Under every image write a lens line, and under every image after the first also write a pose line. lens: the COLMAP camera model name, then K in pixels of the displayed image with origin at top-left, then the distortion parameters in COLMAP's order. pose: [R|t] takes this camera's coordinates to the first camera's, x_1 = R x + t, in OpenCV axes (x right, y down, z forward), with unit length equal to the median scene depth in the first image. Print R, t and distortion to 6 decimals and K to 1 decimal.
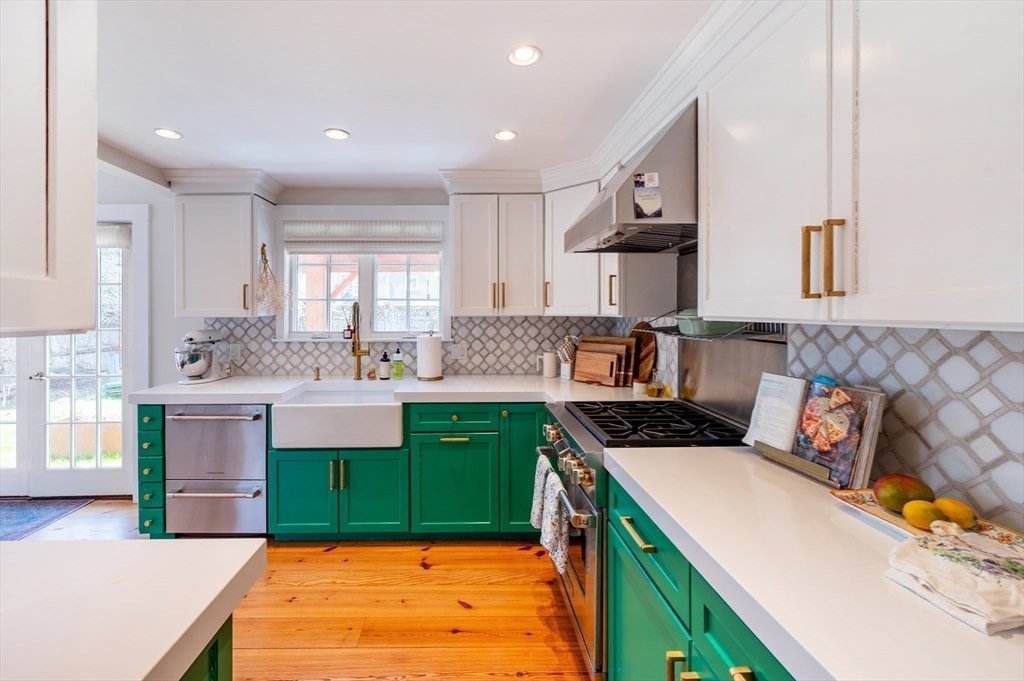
lens RADIAL K [[426.4, 0, 470.2], [0, 426.4, 307.4], [0, 0, 1]] dist [-0.012884, -0.000064]
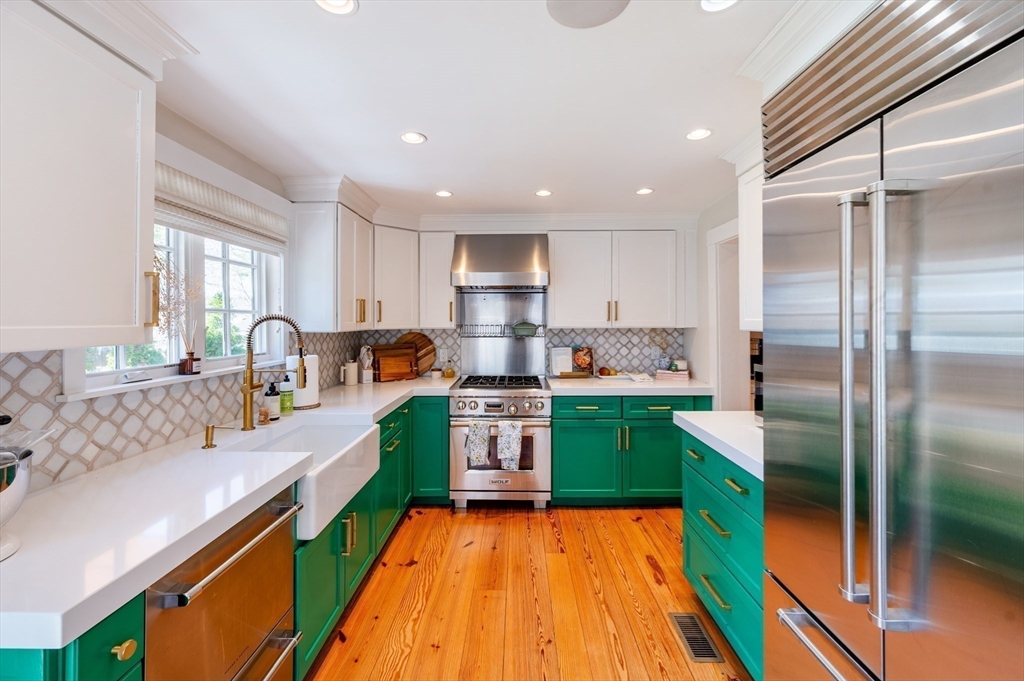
lens RADIAL K [[416.8, 0, 513.3], [0, 416.8, 318.1], [0, 0, 1]] dist [0.000617, 0.000439]
pose [[0.021954, 0.010923, 0.999699, -1.199117], [-0.003765, 0.999934, -0.010843, -0.001146], [-0.999752, -0.003526, 0.021993, 0.744879]]
